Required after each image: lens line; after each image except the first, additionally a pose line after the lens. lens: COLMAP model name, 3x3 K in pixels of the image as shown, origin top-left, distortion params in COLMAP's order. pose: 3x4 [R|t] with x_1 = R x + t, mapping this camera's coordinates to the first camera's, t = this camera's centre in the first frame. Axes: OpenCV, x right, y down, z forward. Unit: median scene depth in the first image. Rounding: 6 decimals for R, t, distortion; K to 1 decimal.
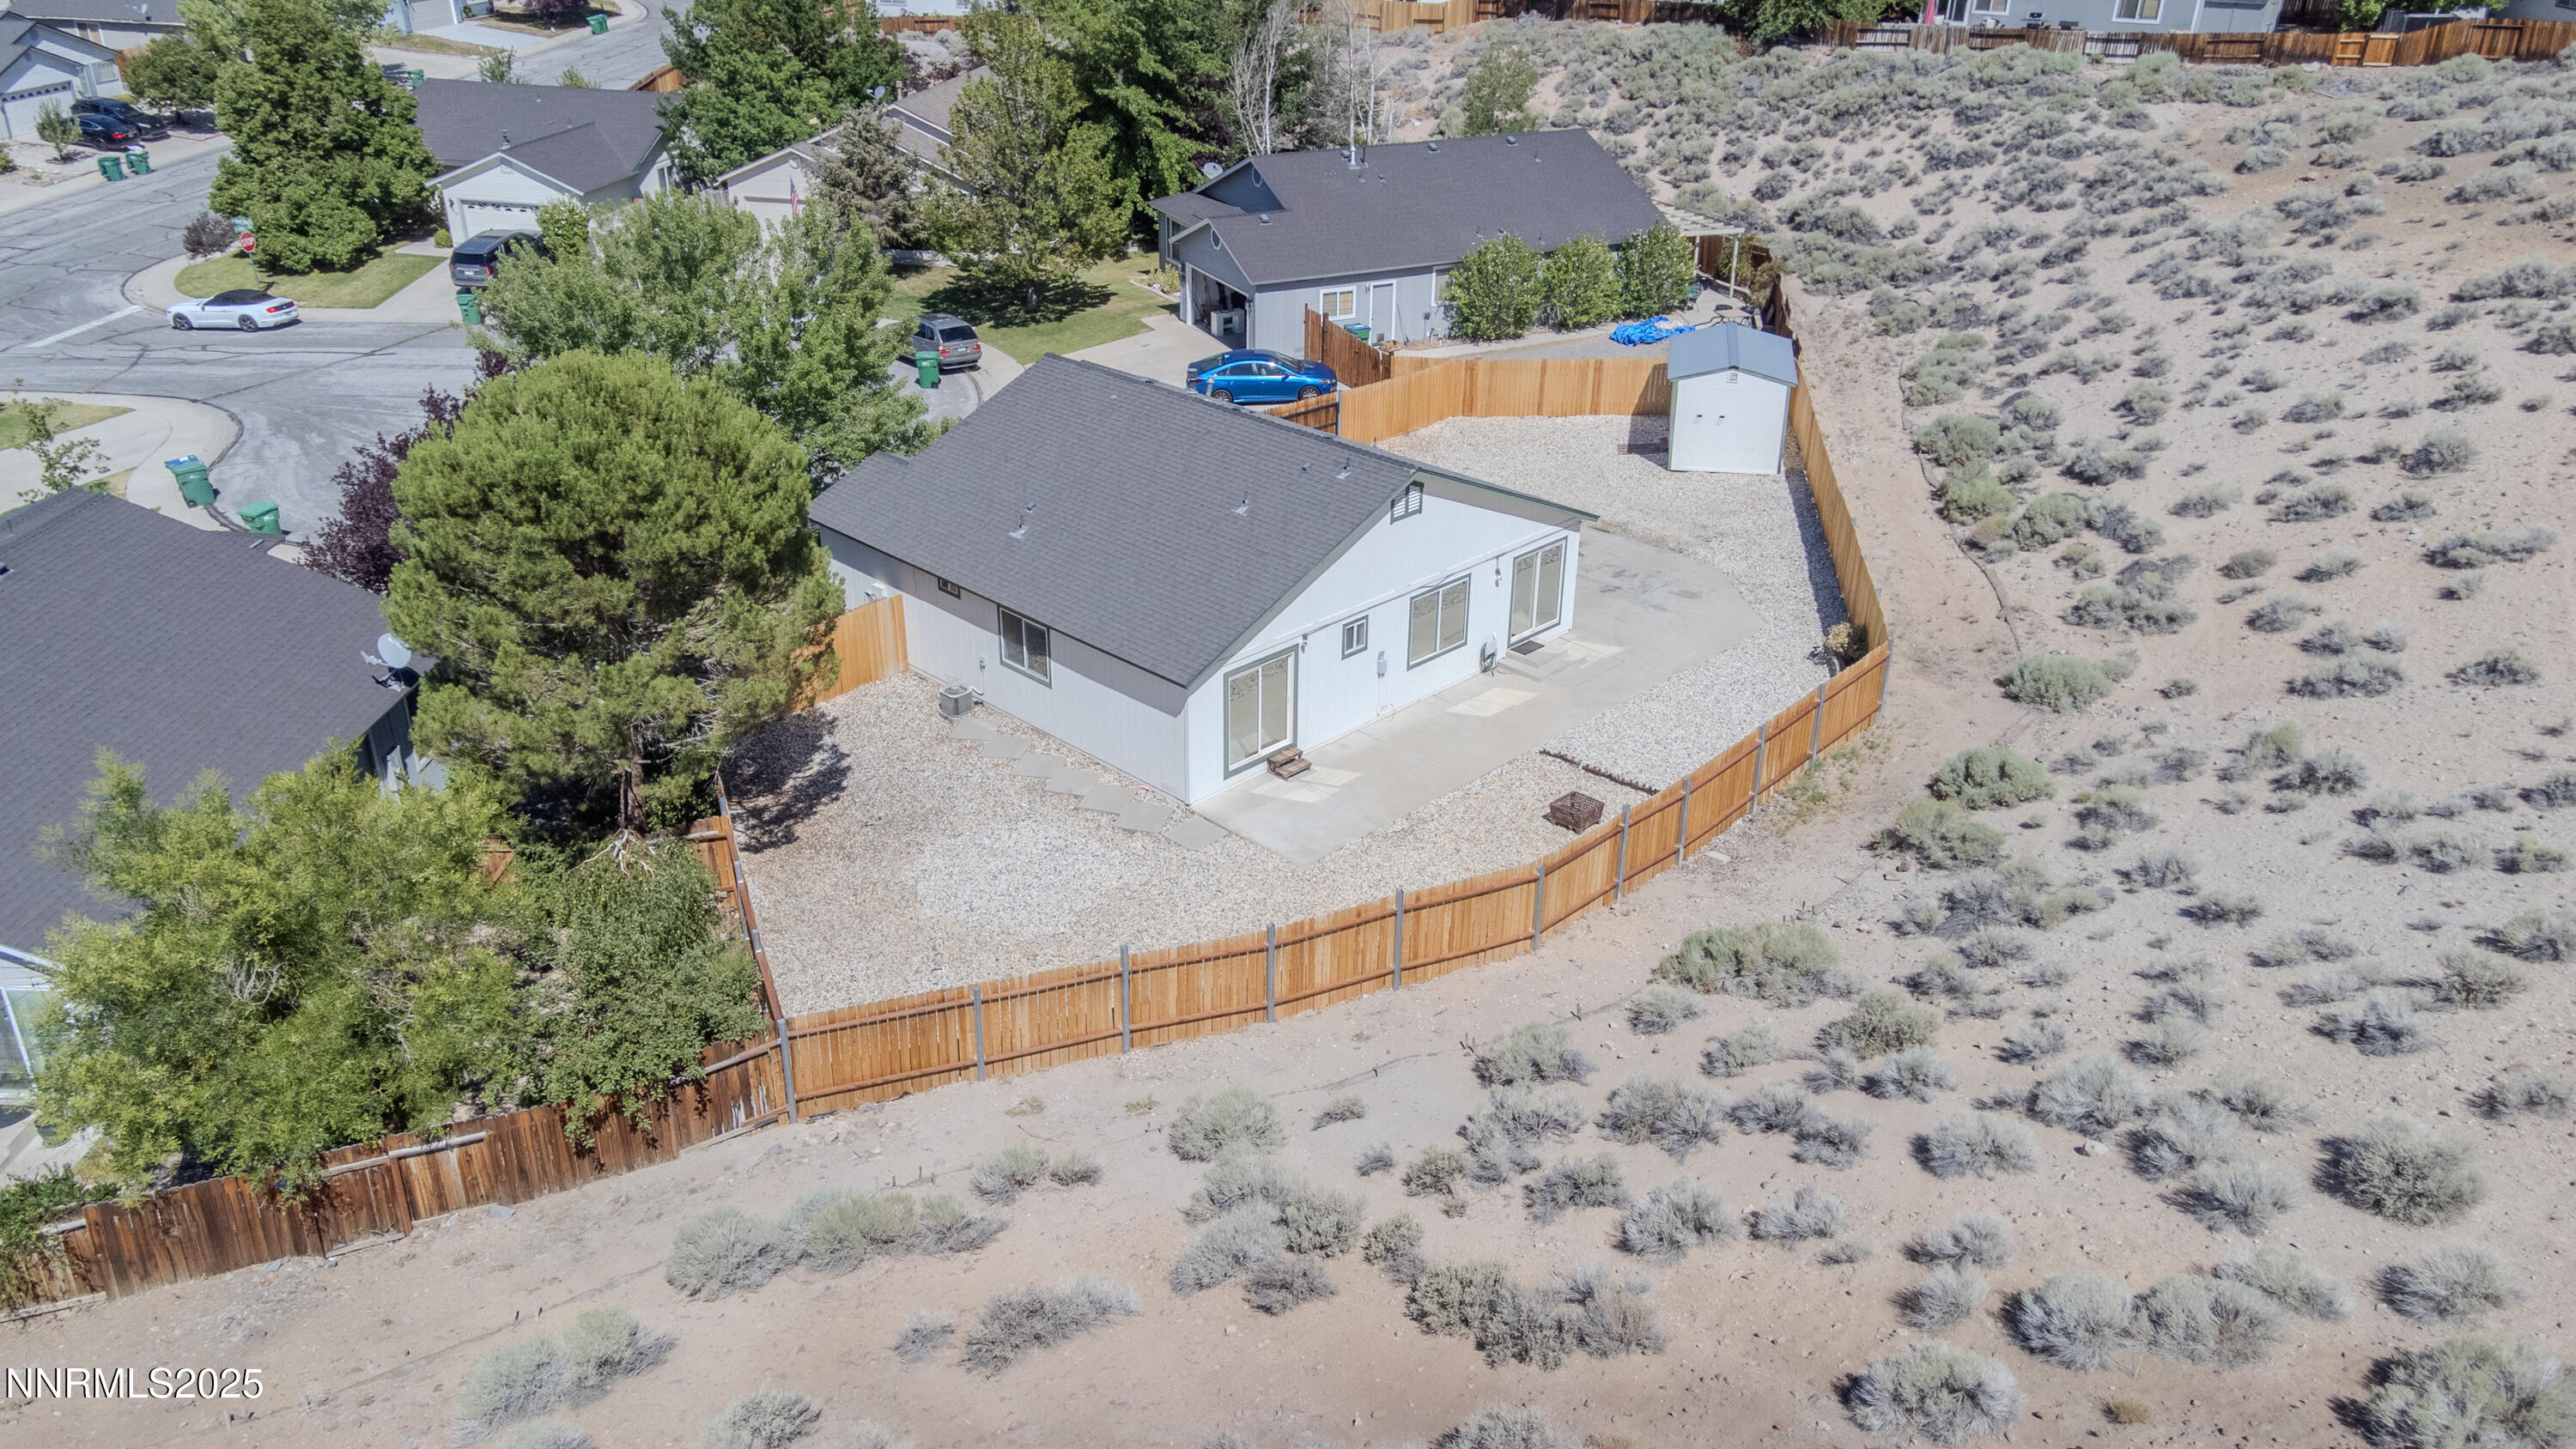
lens RADIAL K [[1926.1, 0, 1288.0], [0, 1926.1, 724.5], [0, 0, 1]] dist [-0.010067, 0.134059]
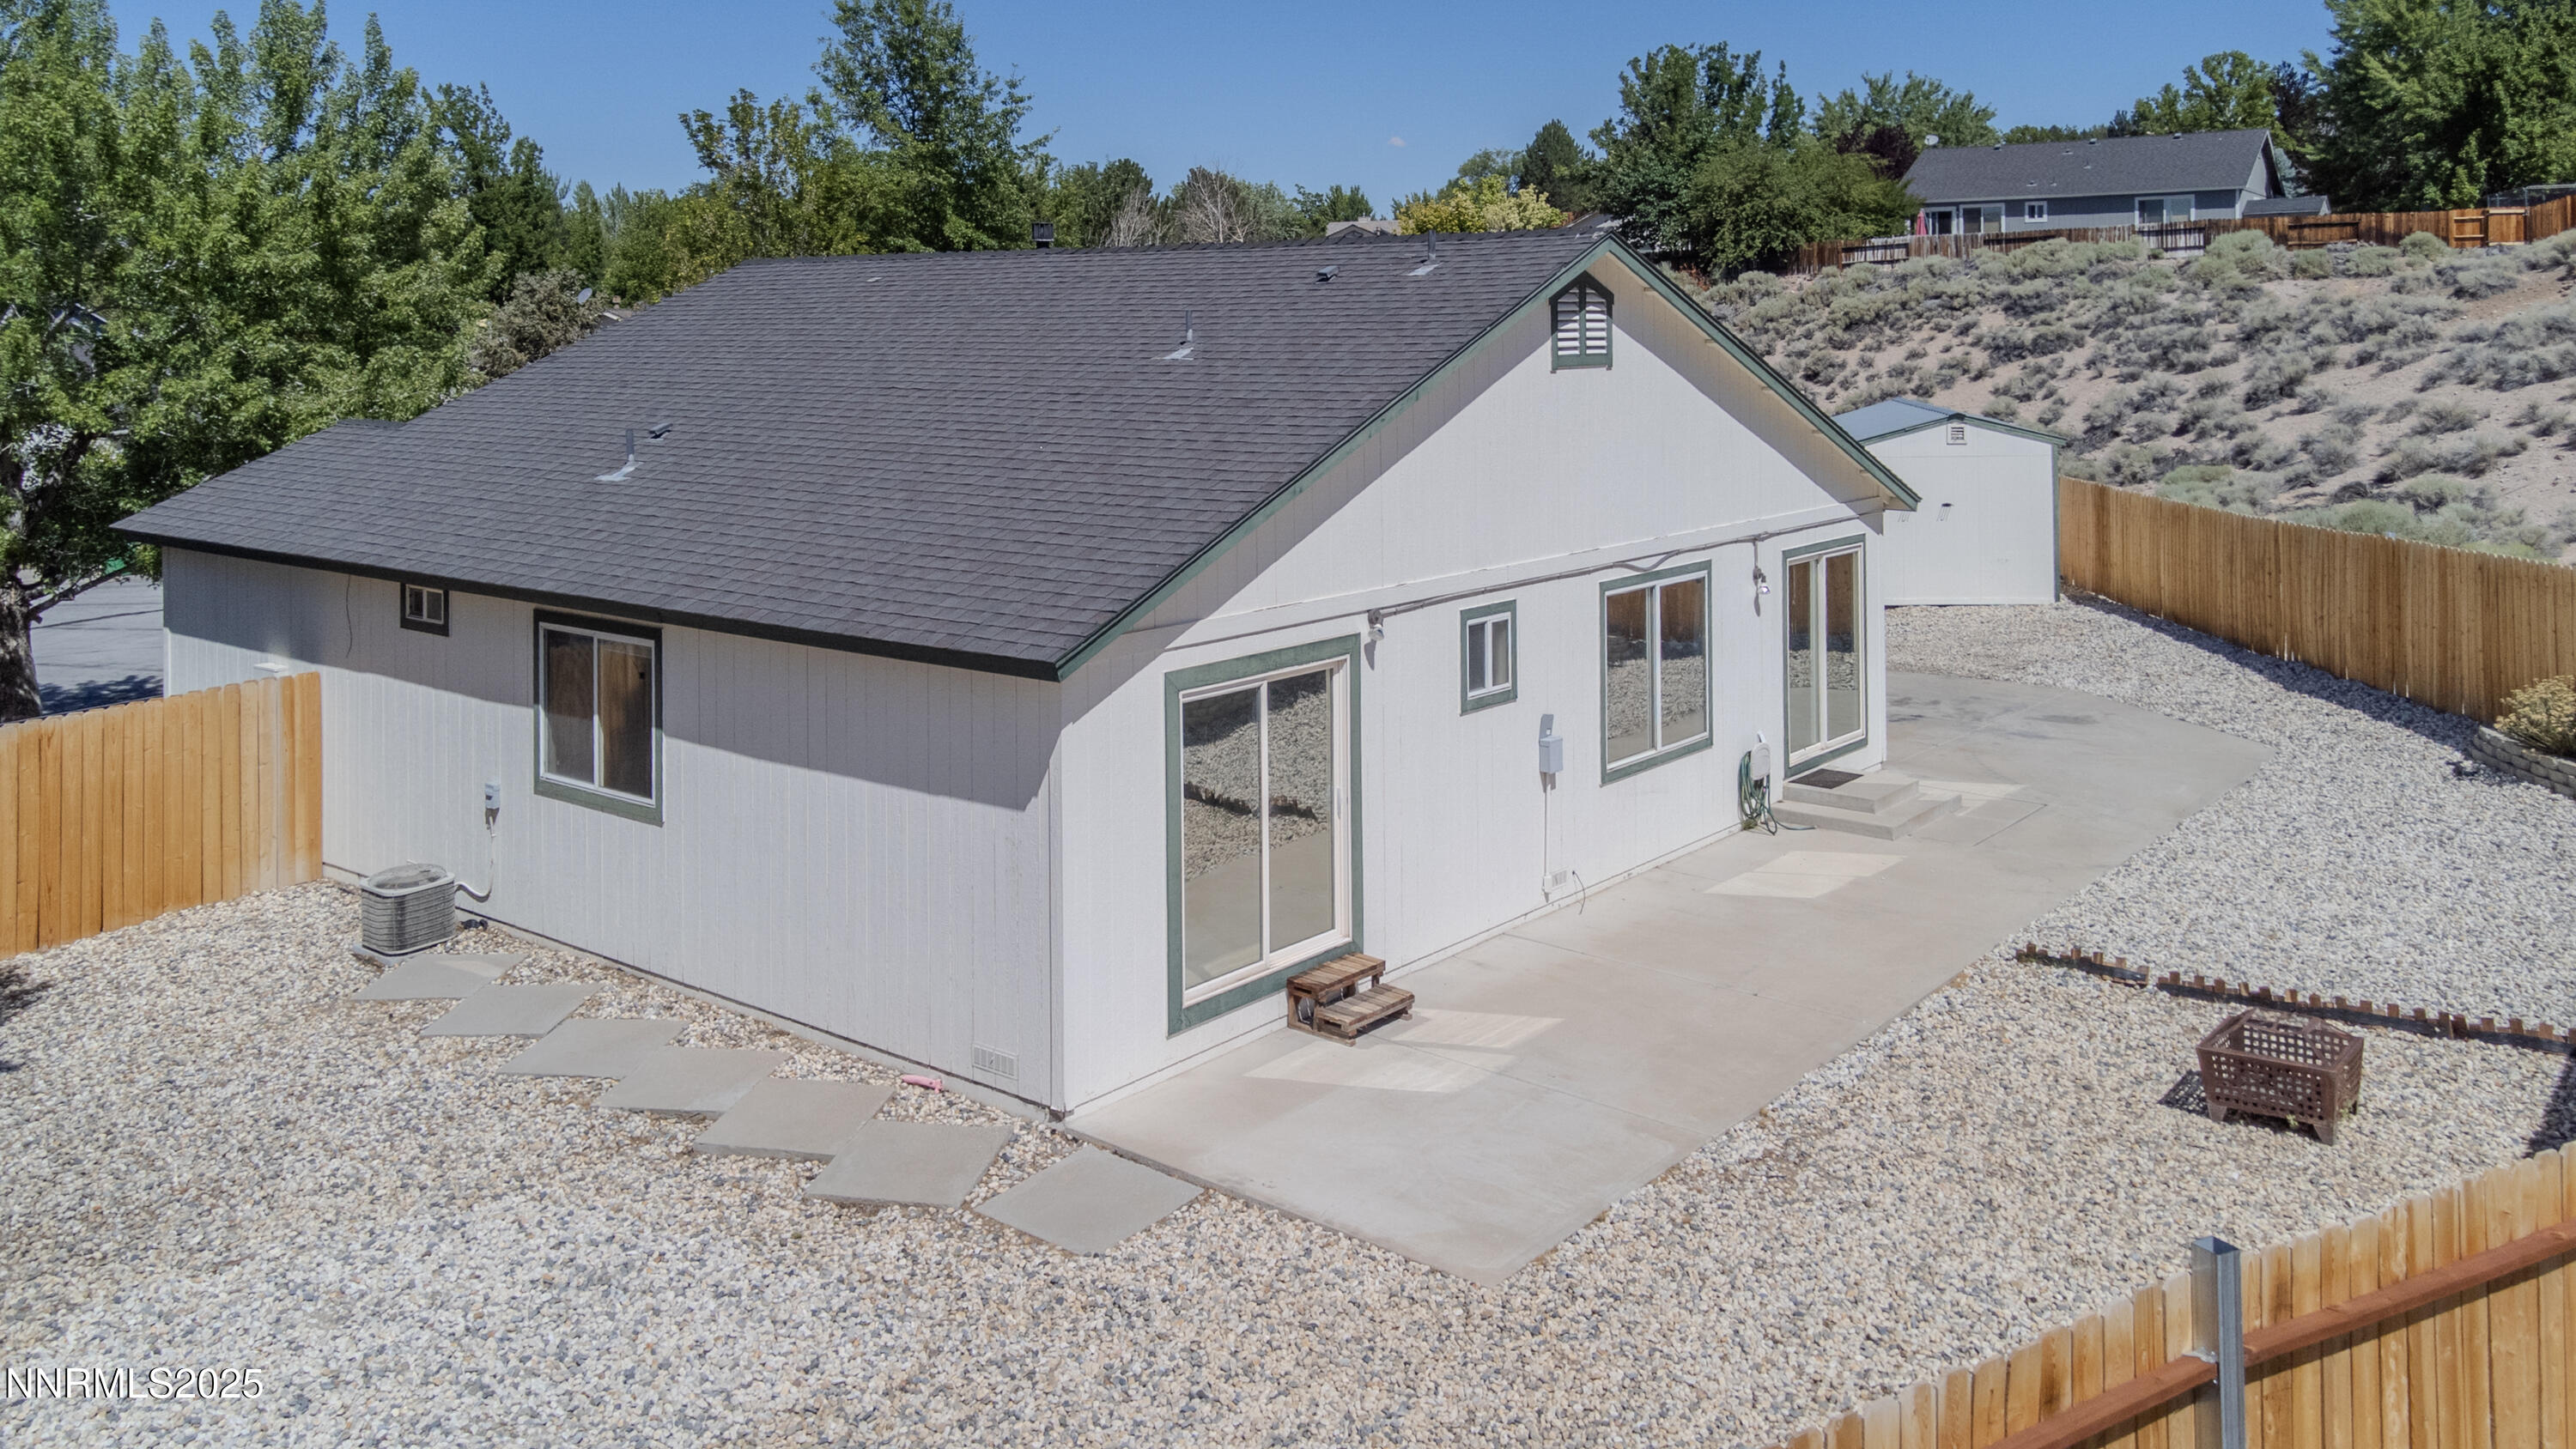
lens RADIAL K [[2023.5, 0, 1261.9], [0, 2023.5, 336.7], [0, 0, 1]] dist [-0.001155, 0.084763]
pose [[0.996336, -0.020915, 0.082928, -0.037853], [0.055246, 0.897579, -0.437378, 0.063756], [-0.065287, 0.440357, 0.895446, 0.561930]]
